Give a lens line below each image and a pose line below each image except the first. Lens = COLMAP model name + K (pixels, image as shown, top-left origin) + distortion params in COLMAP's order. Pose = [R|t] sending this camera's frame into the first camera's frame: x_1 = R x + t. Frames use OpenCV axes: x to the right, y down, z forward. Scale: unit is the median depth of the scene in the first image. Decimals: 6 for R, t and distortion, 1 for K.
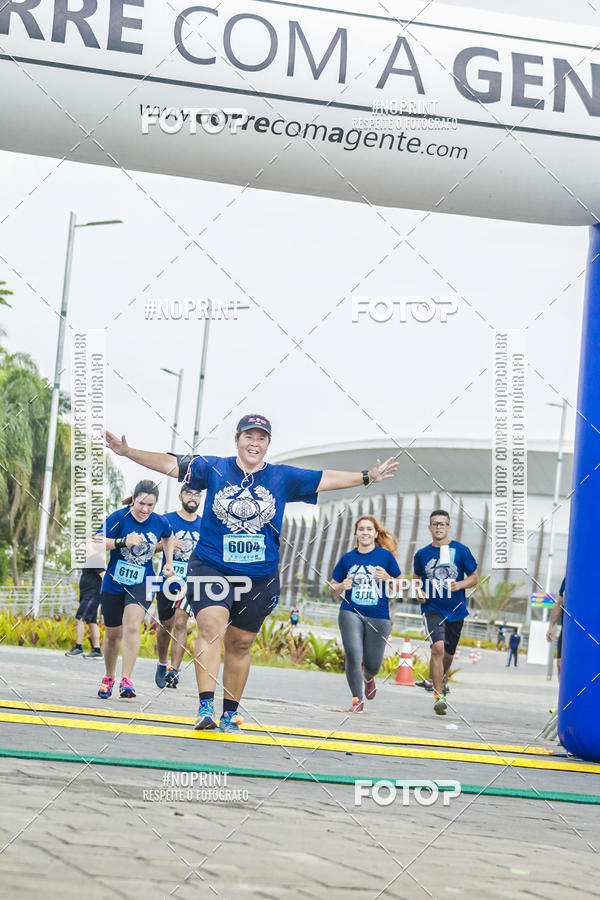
lens RADIAL K [[5749.9, 0, 223.8], [0, 5749.9, 500.0], [0, 0, 1]] dist [1.048487, 0.000000]
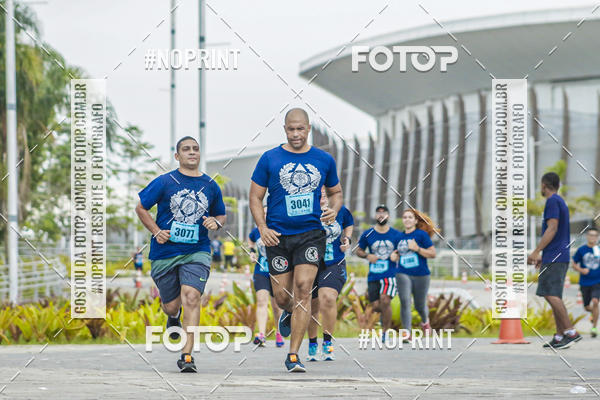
lens RADIAL K [[3869.7, 0, 264.7], [0, 3869.7, 222.2], [0, 0, 1]] dist [1.126025, 0.000000]
pose [[0.994588, -0.103836, 0.003493, -0.000793], [0.103769, 0.994476, 0.015812, 0.004080], [-0.005115, -0.015364, 0.999869, 0.409526]]
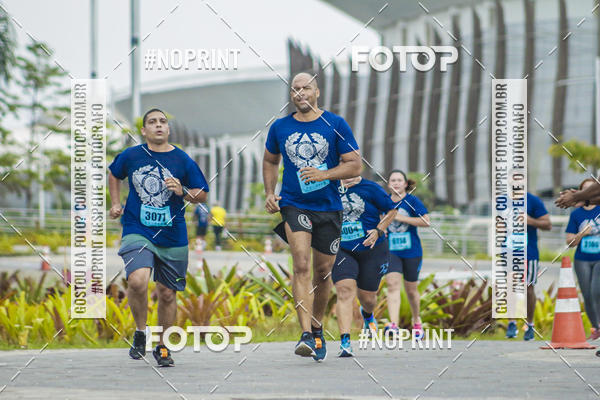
lens RADIAL K [[3869.7, 0, 288.5], [0, 3869.7, 217.7], [0, 0, 1]] dist [1.126025, 0.000000]
pose [[0.994591, -0.103870, 0.000512, 0.005221], [0.103853, 0.994494, 0.014019, 0.010069], [-0.001965, -0.013890, 0.999902, 0.529879]]
